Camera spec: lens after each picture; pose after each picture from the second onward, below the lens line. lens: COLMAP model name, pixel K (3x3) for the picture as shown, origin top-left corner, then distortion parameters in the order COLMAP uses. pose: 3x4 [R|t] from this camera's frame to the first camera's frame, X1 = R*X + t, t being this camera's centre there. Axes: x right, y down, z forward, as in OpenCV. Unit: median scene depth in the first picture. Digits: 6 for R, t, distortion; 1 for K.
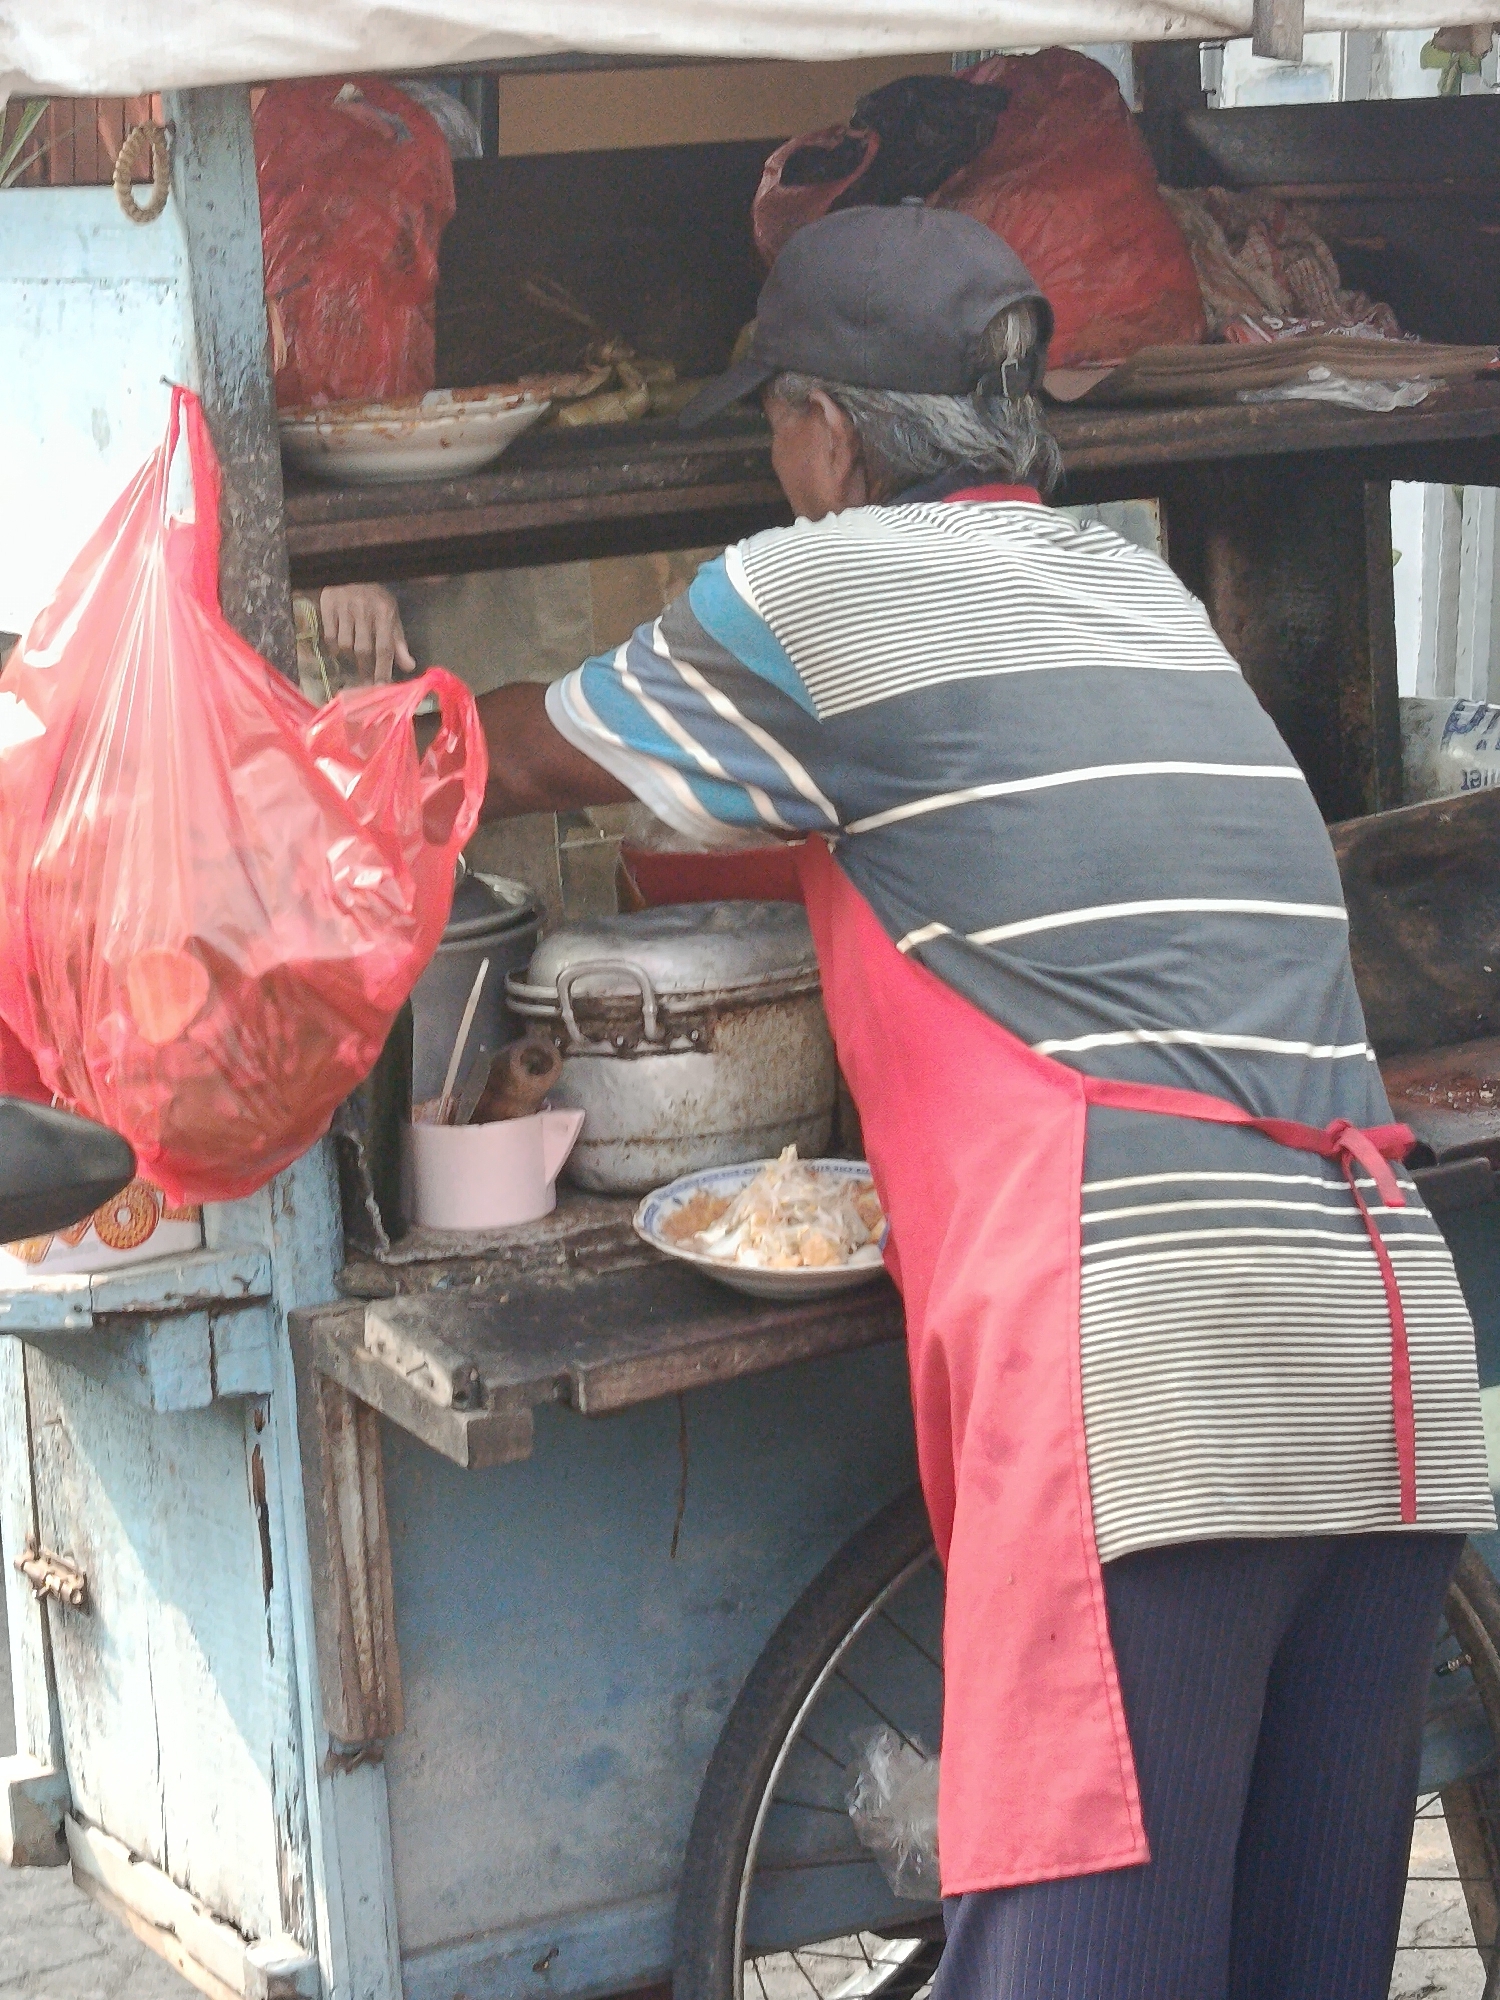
lens RADIAL K [[4931.5, 0, 750.0], [0, 4931.5, 1000.0], [0, 0, 1]] dist [0.068252, 0.786556]
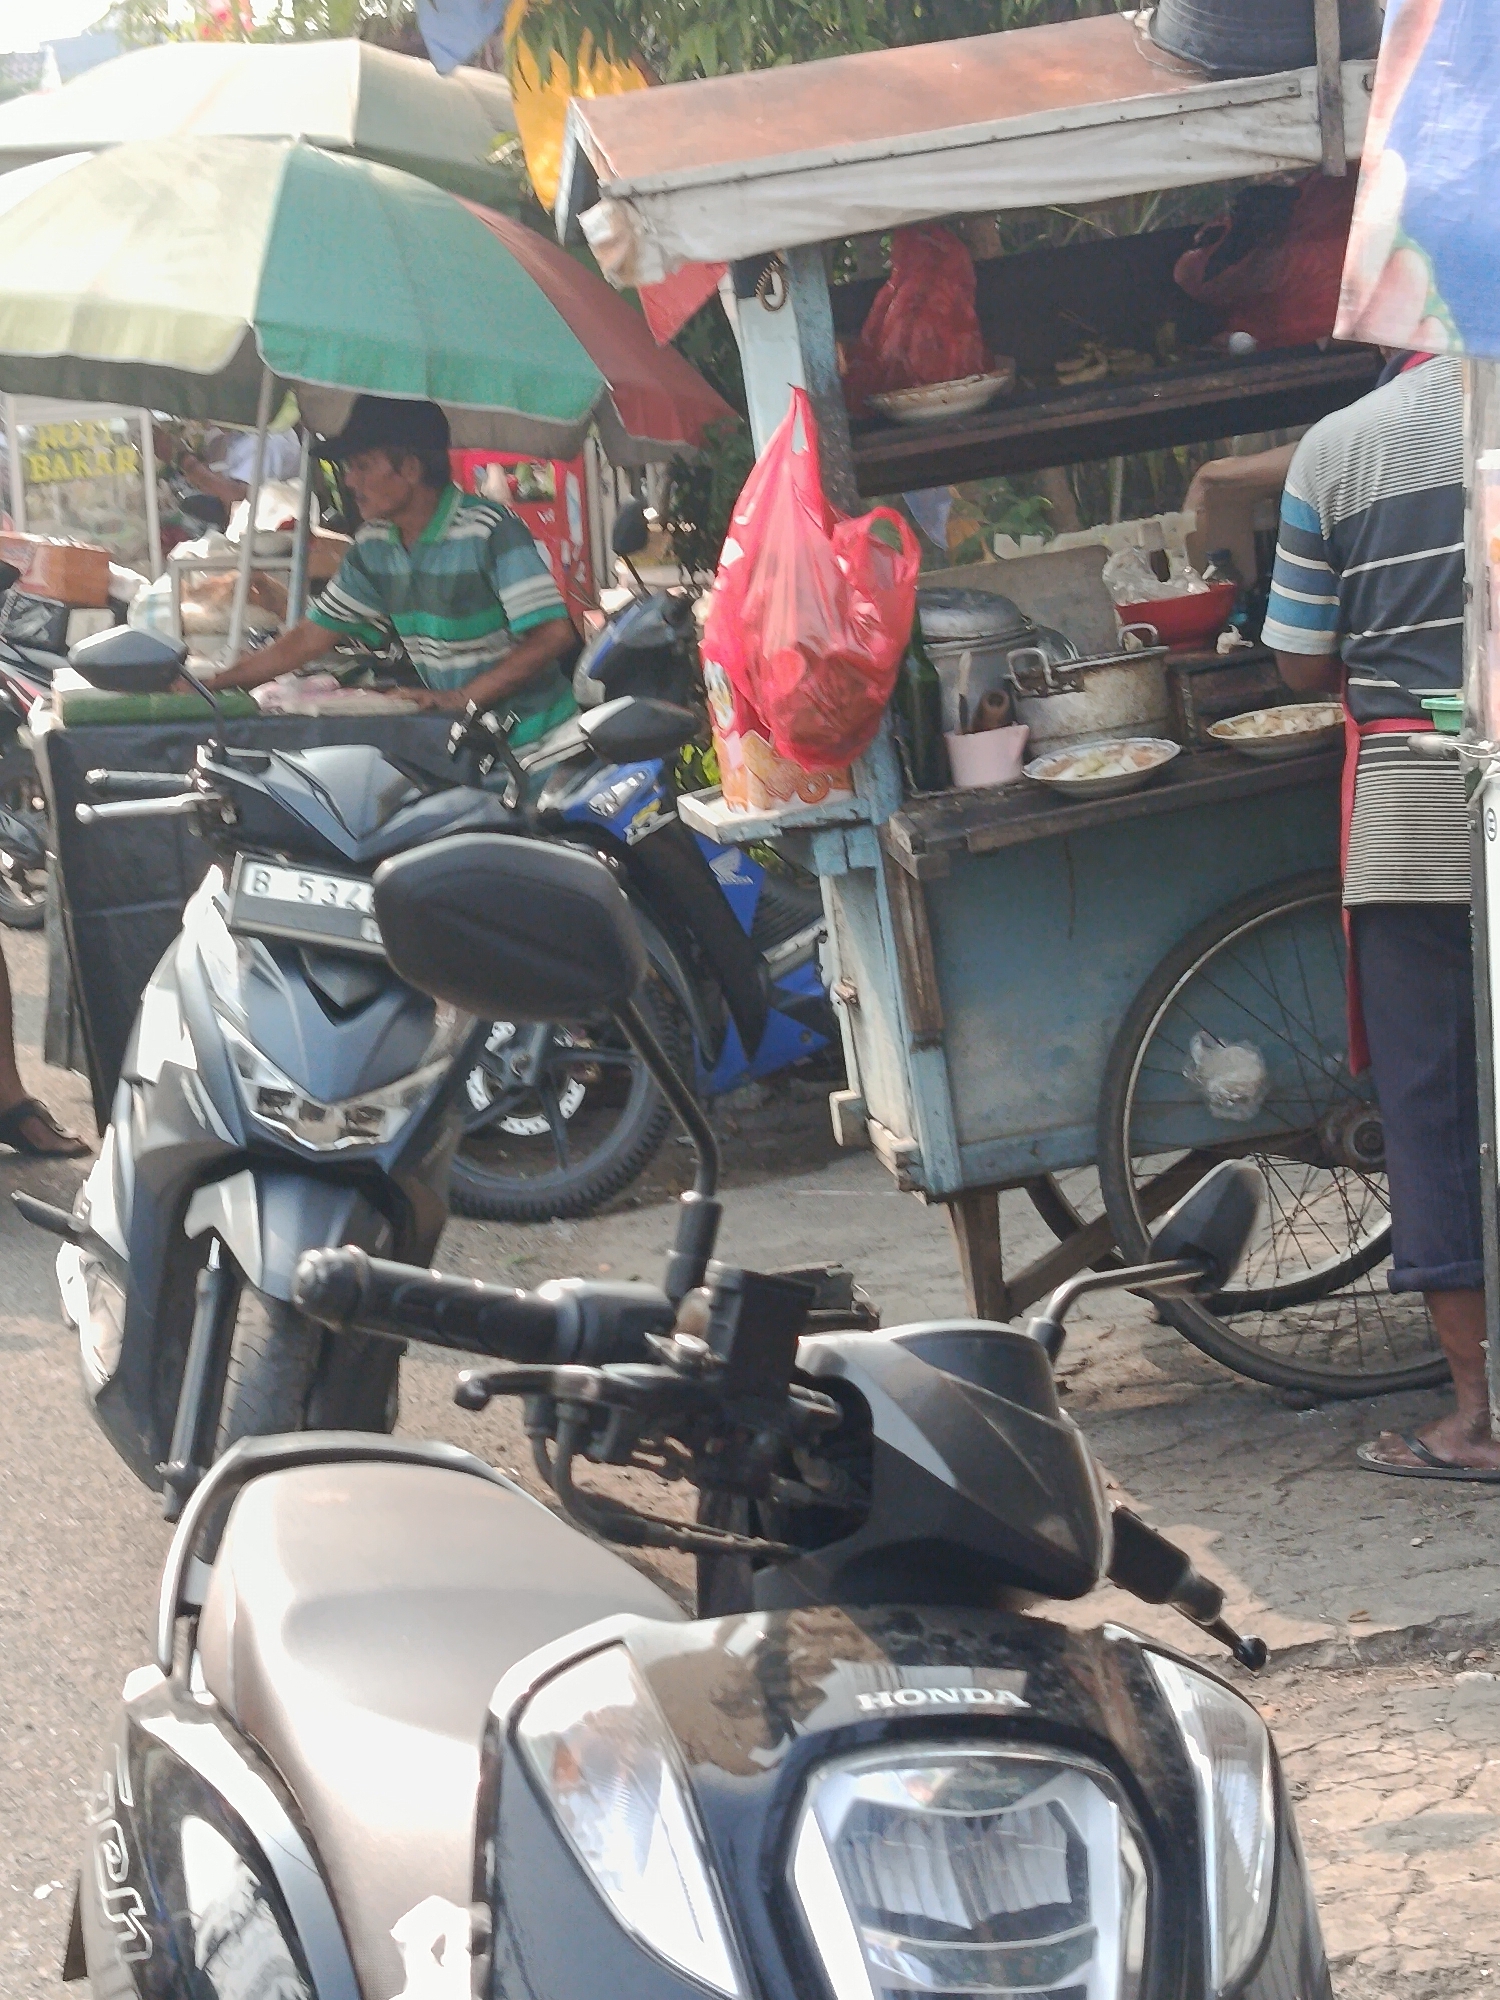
lens RADIAL K [[5170.8, 0, 750.0], [0, 5170.8, 1000.0], [0, 0, 1]] dist [-0.068450, -0.395217]
pose [[0.925653, -0.041270, -0.376115, 0.669110], [0.040849, 0.999124, -0.009098, 0.153447], [0.376161, -0.006942, 0.926528, -1.030236]]
